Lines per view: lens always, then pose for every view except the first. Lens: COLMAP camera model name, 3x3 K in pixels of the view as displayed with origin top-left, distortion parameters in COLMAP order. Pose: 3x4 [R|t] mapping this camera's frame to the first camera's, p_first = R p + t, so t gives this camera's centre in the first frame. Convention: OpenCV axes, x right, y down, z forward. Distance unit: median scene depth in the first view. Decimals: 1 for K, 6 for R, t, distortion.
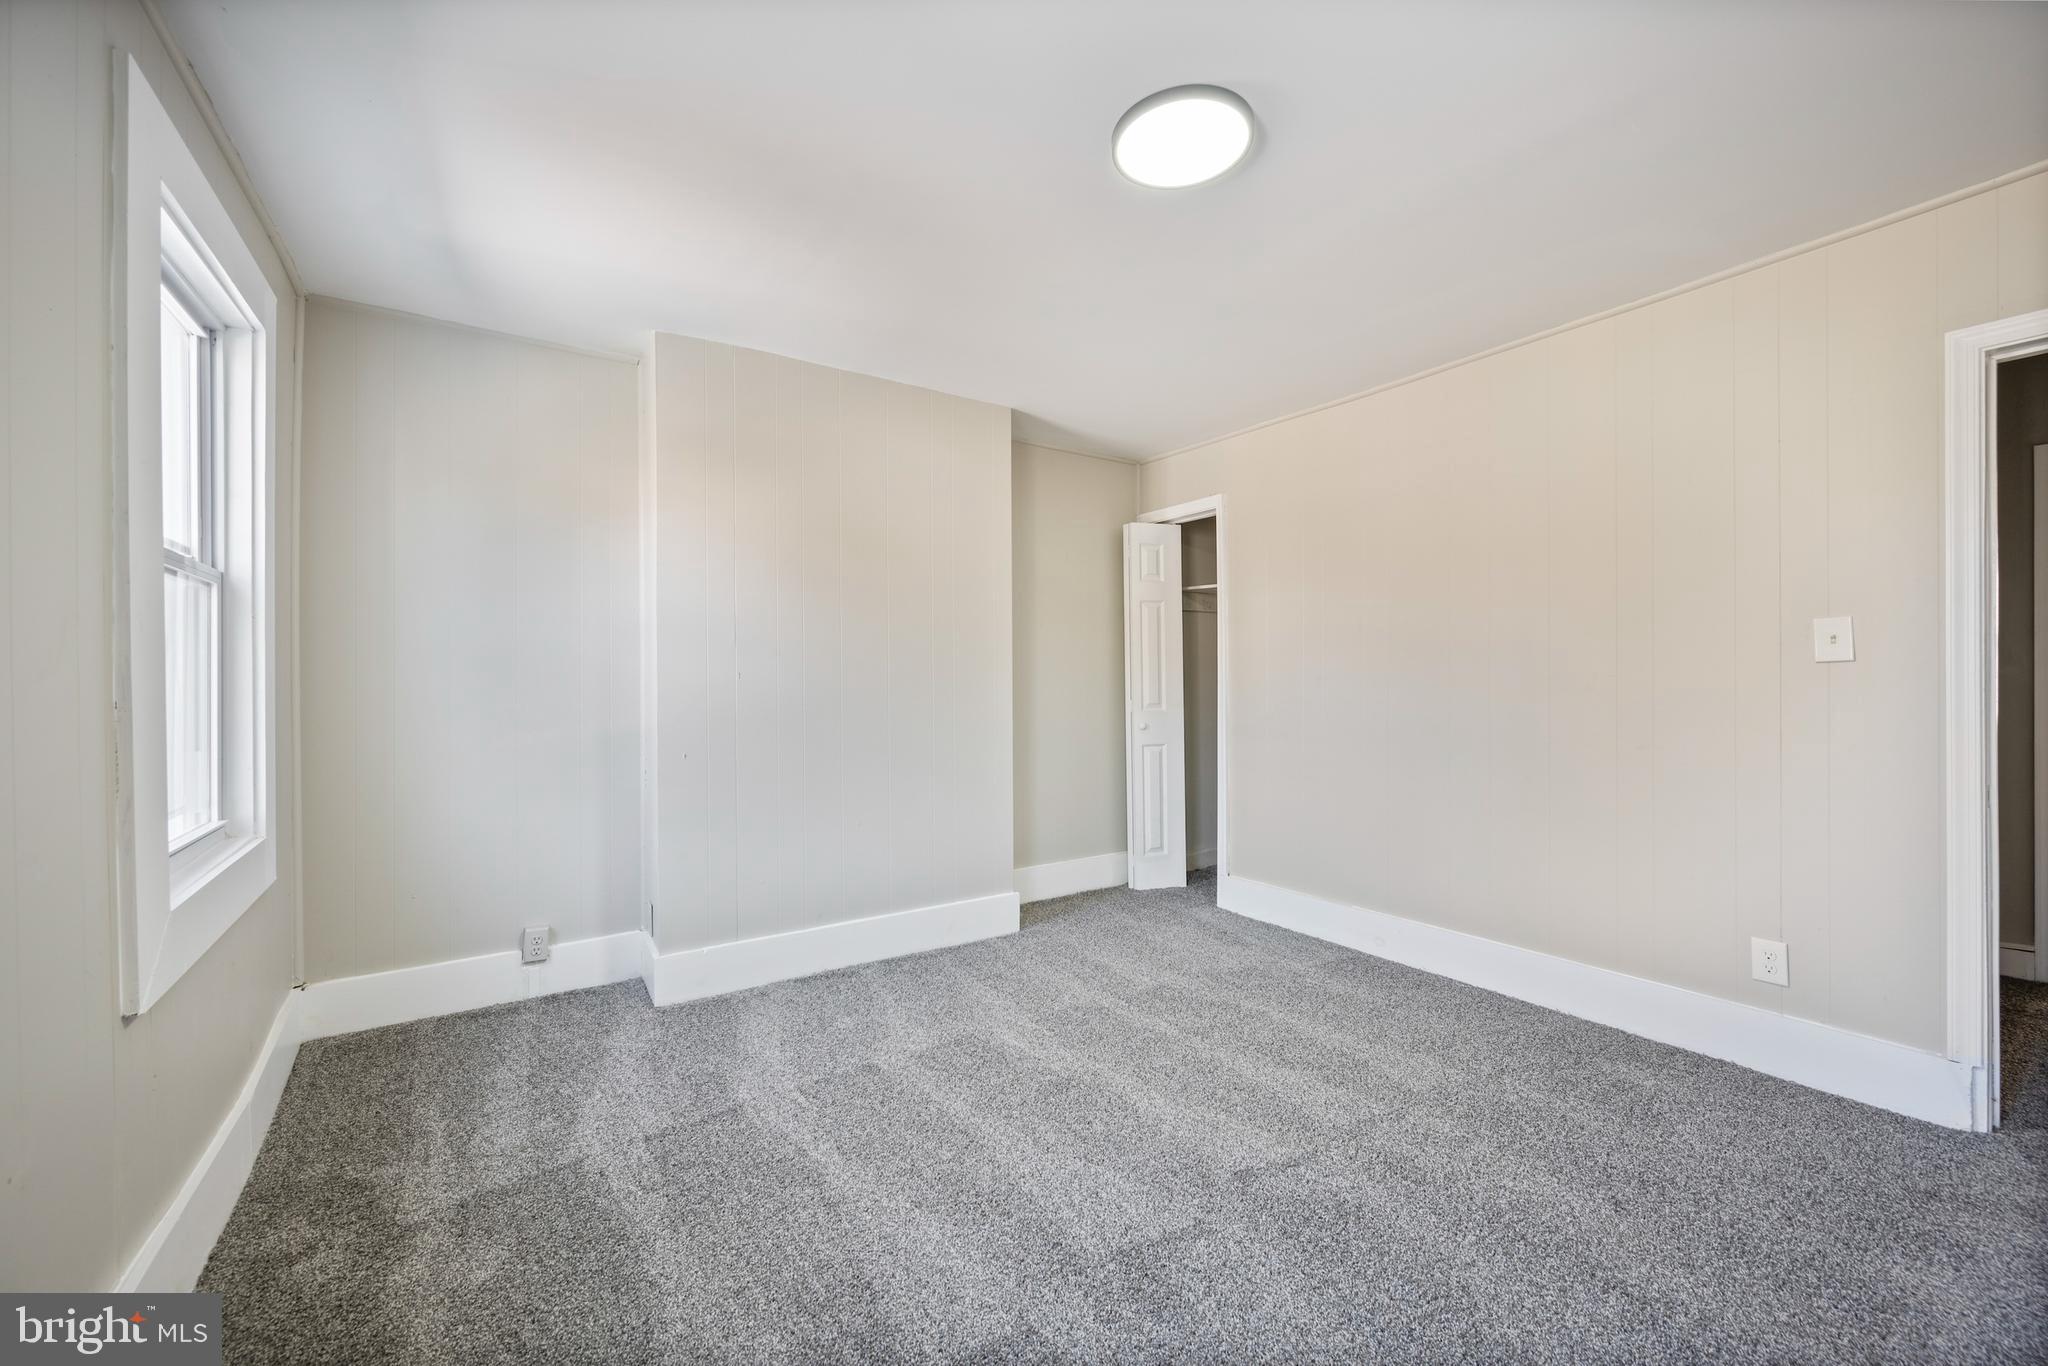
lens RADIAL K [[798.1, 0, 1024.0], [0, 798.1, 683.0], [0, 0, 1]] dist [-0.000209, 0.000049]
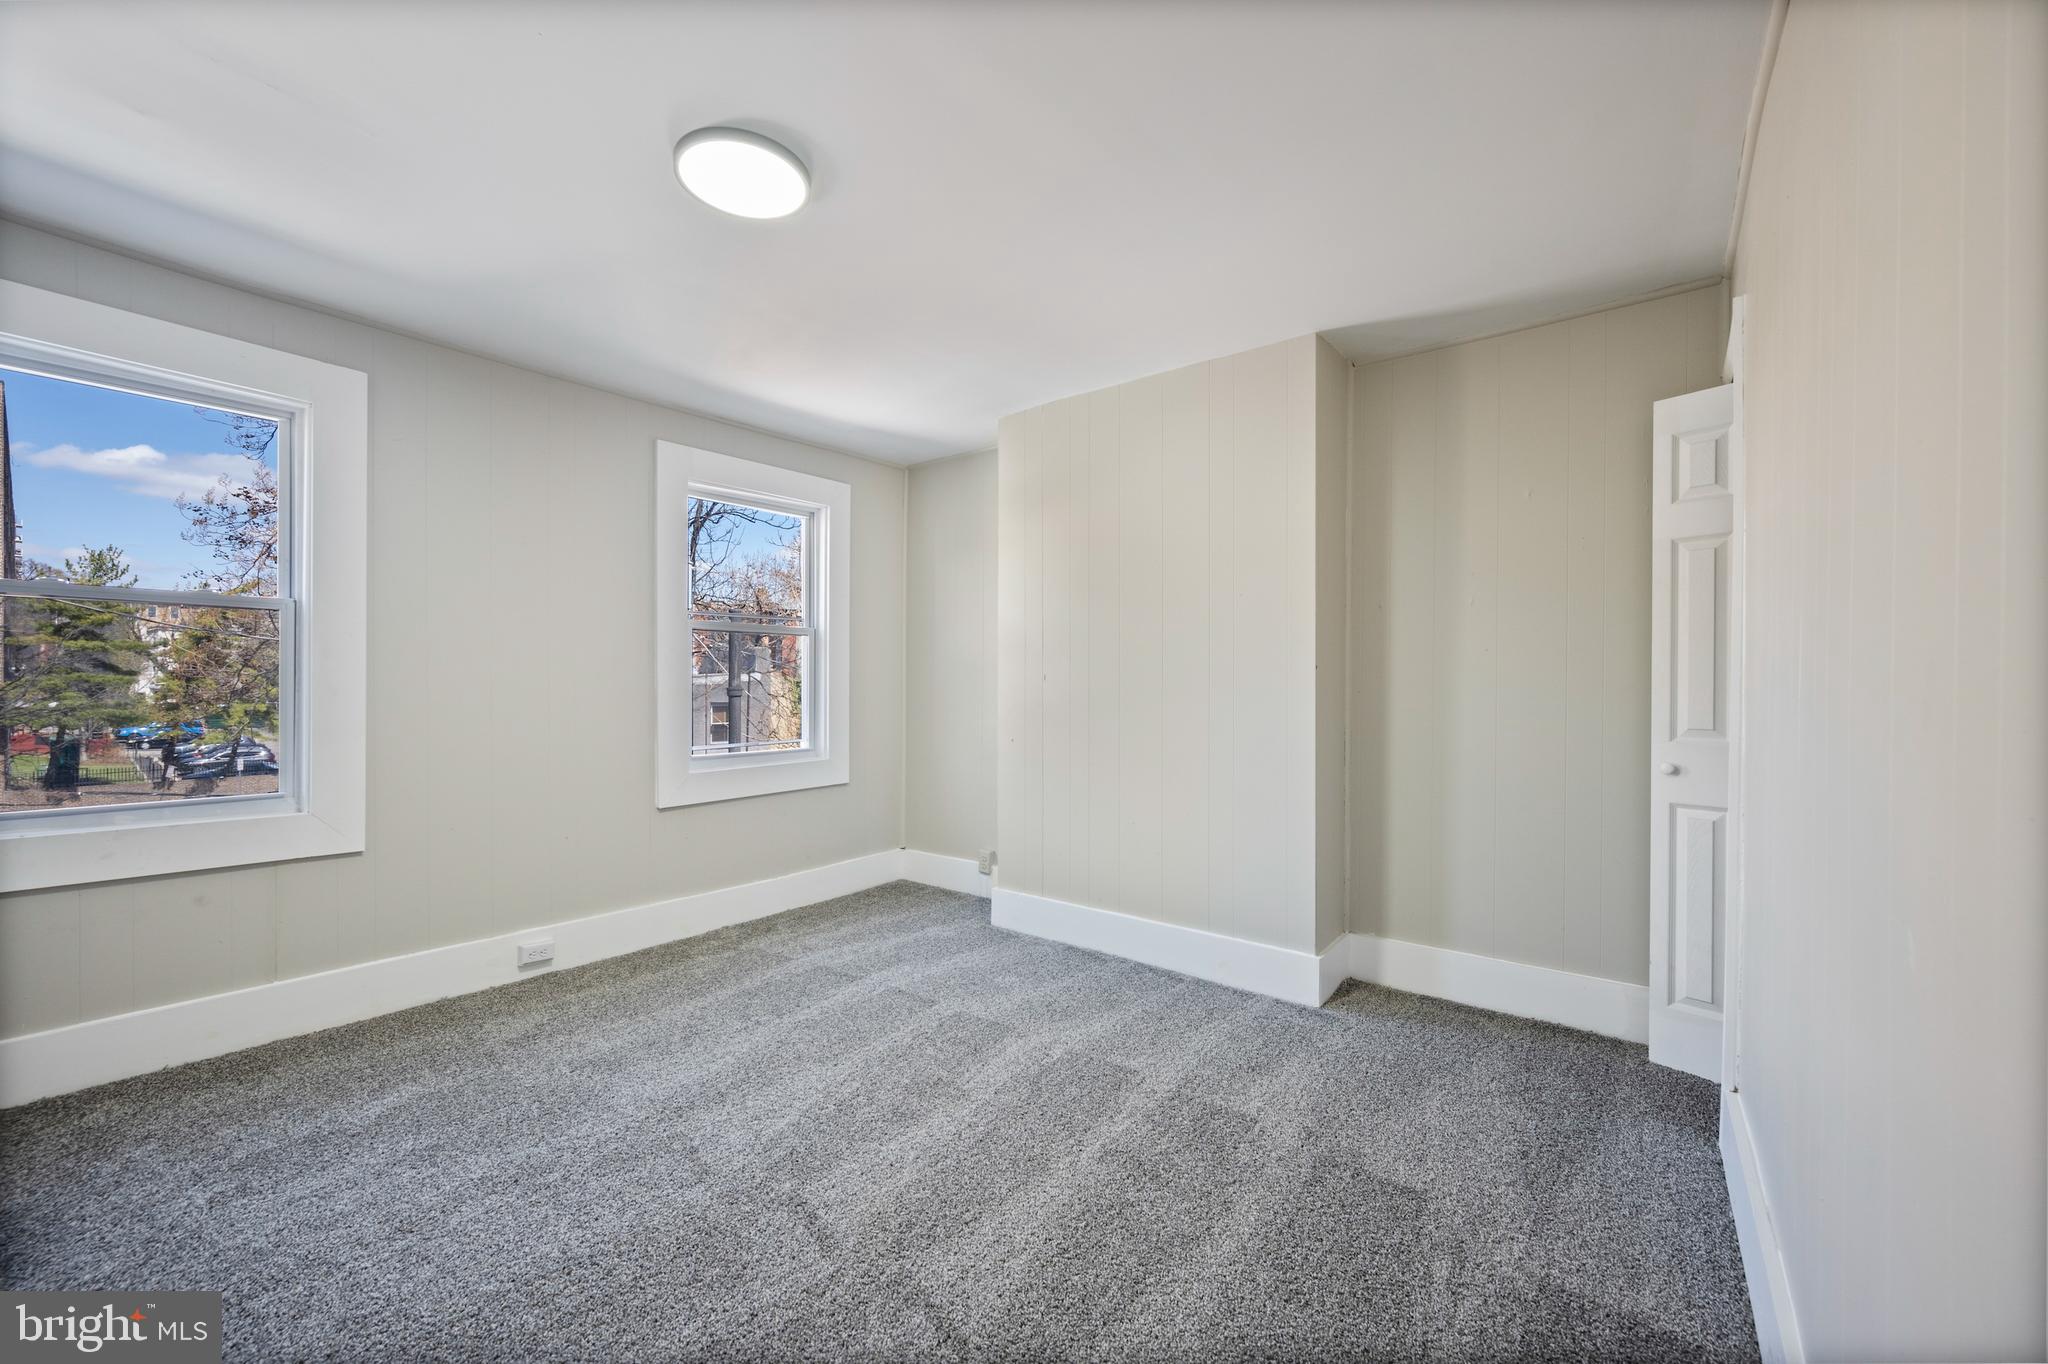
lens RADIAL K [[798.1, 0, 1024.0], [0, 798.1, 682.0], [0, 0, 1]] dist [-0.000209, 0.000049]
pose [[0.303957, 0.002750, -0.952682, 0.803495], [-0.005471, 0.999984, 0.001140, -0.005308], [0.952670, 0.004866, 0.303967, 0.612683]]
